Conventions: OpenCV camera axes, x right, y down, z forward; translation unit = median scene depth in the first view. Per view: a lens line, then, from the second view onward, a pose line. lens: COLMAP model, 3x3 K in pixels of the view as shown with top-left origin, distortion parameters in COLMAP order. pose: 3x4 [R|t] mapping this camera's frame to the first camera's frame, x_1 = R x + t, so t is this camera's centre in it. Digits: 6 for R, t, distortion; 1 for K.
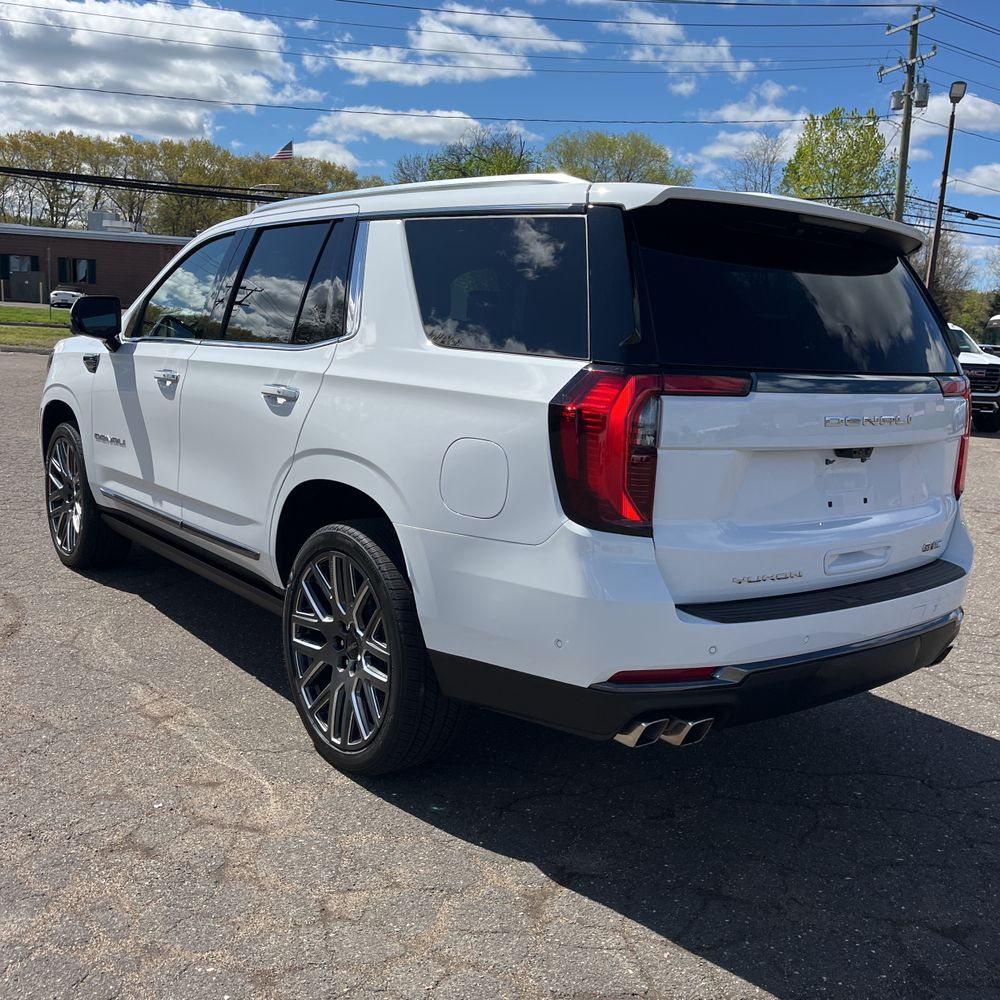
lens RADIAL K [[1019.2, 0, 511.1], [0, 1019.2, 493.5], [0, 0, 1]] dist [0.022009, 0.000000]
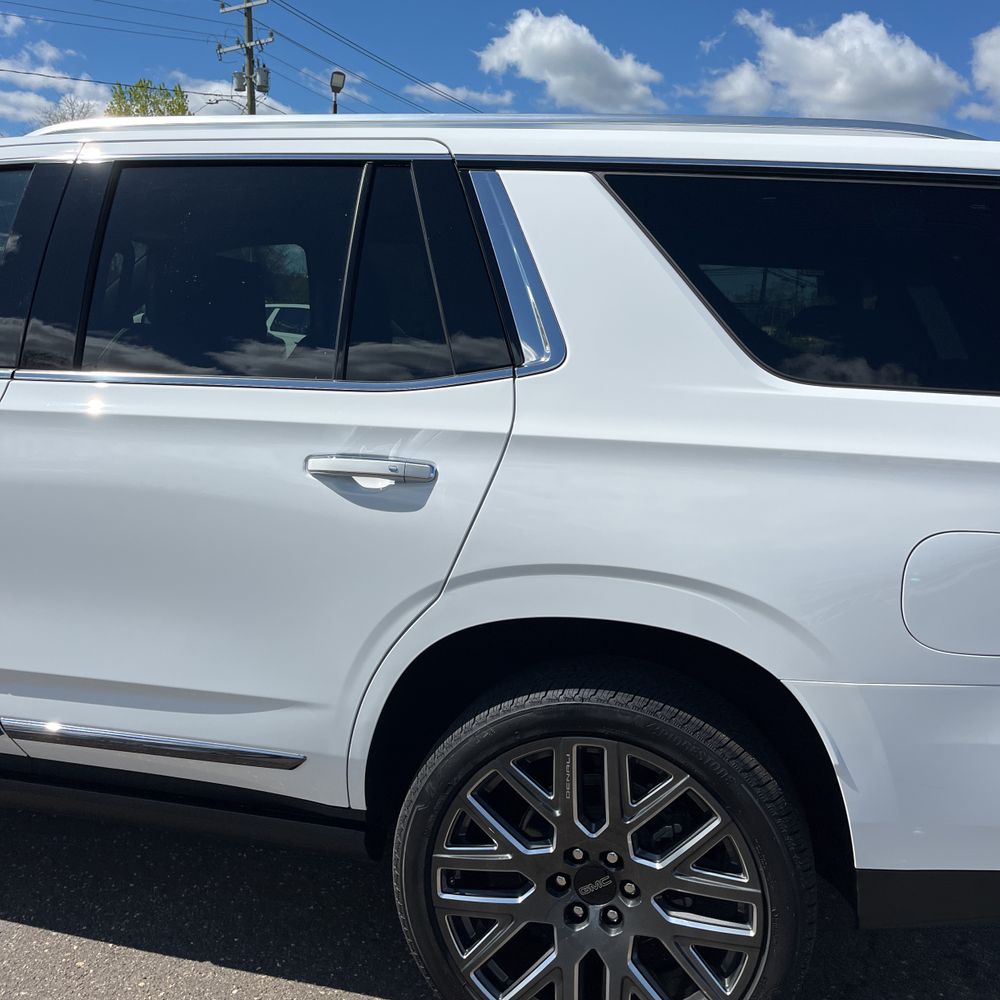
lens RADIAL K [[1019.2, 0, 504.8], [0, 1019.2, 496.0], [0, 0, 1]] dist [0.022009, 0.000000]
pose [[0.802359, -0.107658, 0.587052, -0.047294], [0.094947, 0.994095, 0.052535, -0.010199], [-0.589242, 0.013587, 0.807843, 0.048658]]
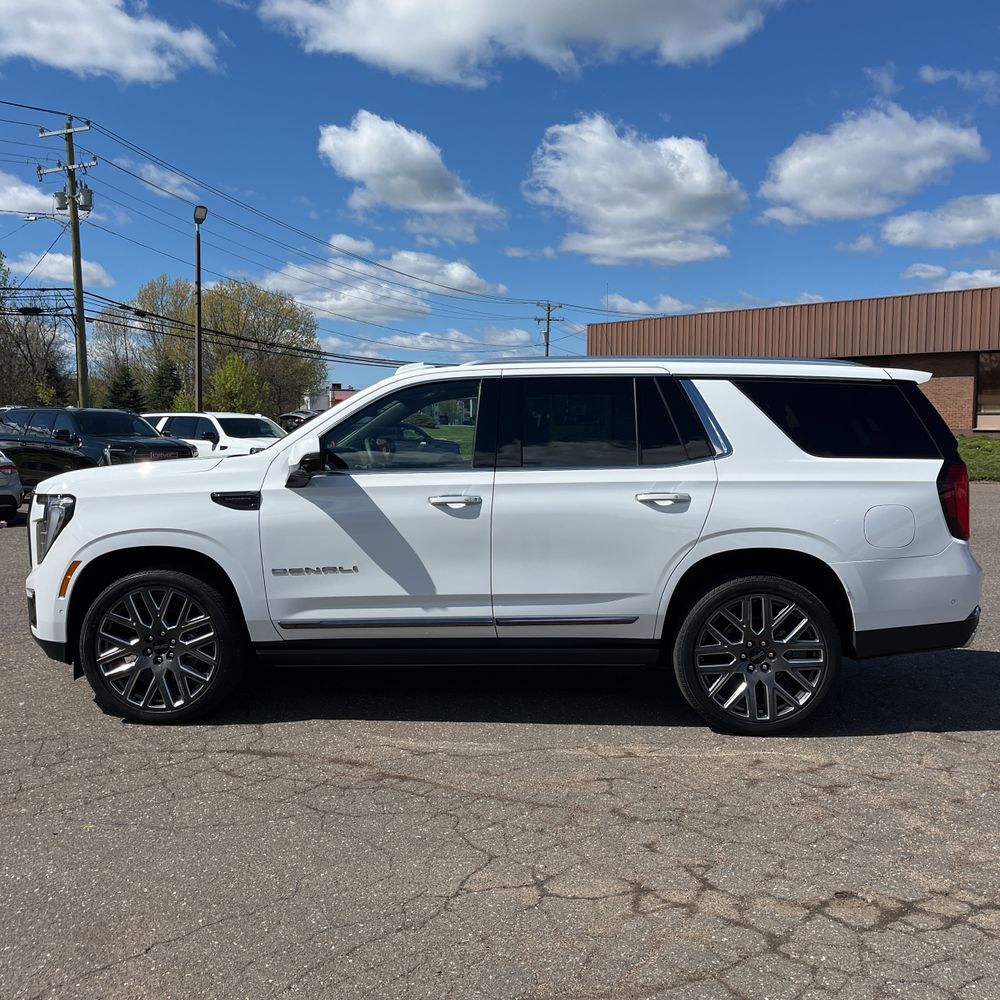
lens RADIAL K [[1019.2, 0, 494.4], [0, 1019.2, 495.4], [0, 0, 1]] dist [0.022009, 0.000000]
pose [[0.662247, -0.093374, 0.743445, -0.137682], [0.151447, 0.988407, -0.010766, -0.011743], [-0.733820, 0.119722, 0.668711, 0.021109]]
